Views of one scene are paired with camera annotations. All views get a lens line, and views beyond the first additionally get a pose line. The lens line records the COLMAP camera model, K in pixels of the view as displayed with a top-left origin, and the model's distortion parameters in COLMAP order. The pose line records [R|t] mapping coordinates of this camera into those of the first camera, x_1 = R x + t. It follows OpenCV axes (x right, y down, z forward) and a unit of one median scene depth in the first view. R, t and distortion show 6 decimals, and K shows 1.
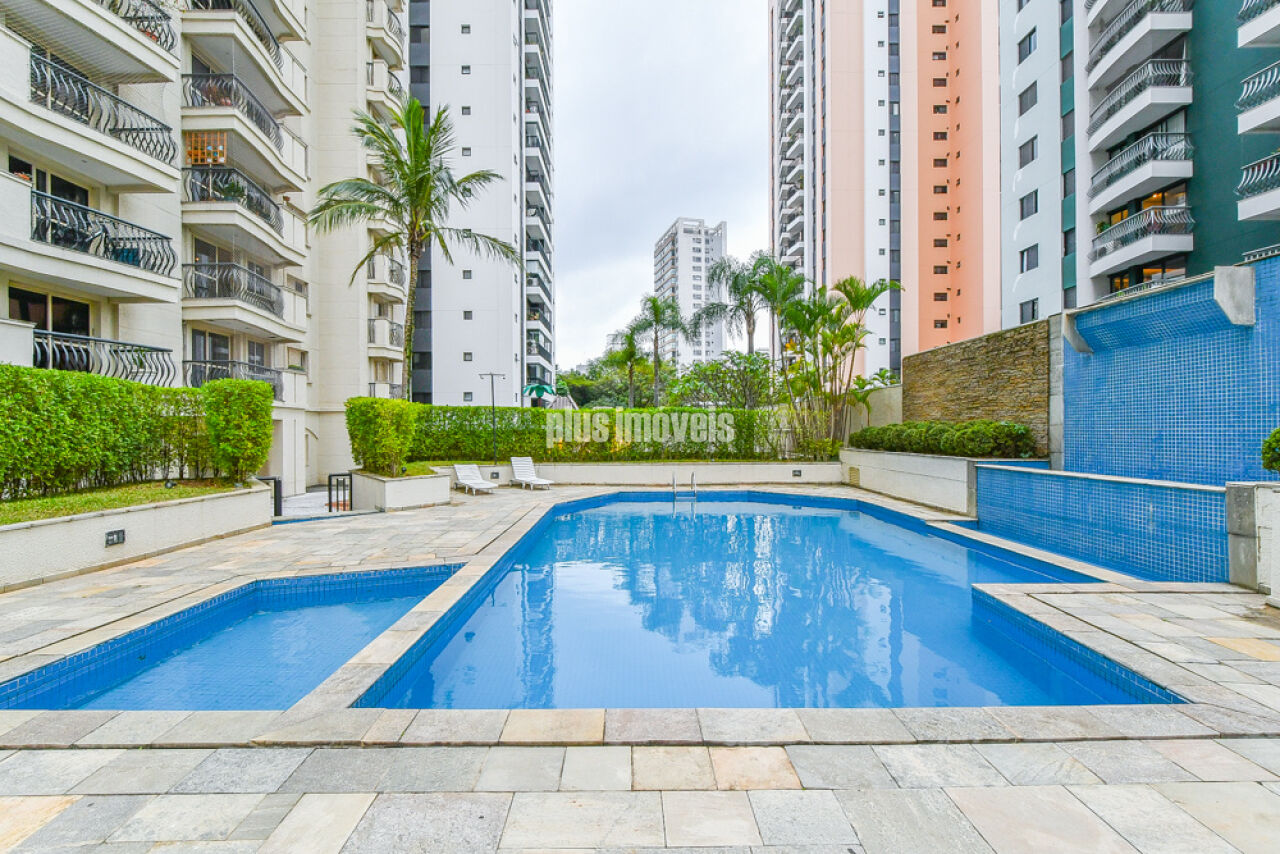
lens RADIAL K [[564.2, 0, 640.0], [0, 564.2, 425.6], [0, 0, 1]] dist [0.000696, 0.000047]
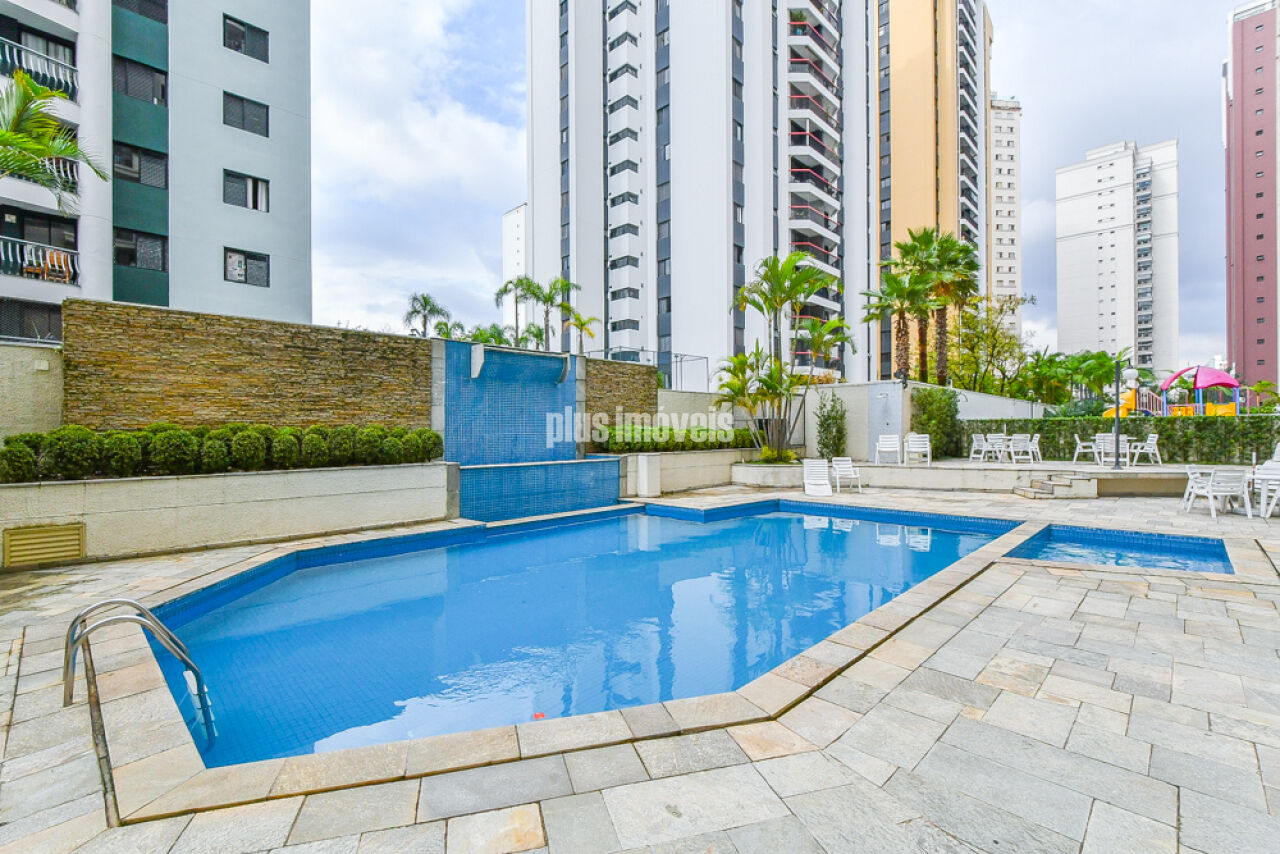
lens RADIAL K [[564.2, 0, 638.9], [0, 564.2, 431.3], [0, 0, 1]] dist [0.000696, 0.000047]
pose [[-0.720640, 0.014900, 0.693149, -0.374763], [0.010803, 0.999889, -0.010262, 0.016356], [-0.693225, 0.000093, -0.720721, 1.455647]]
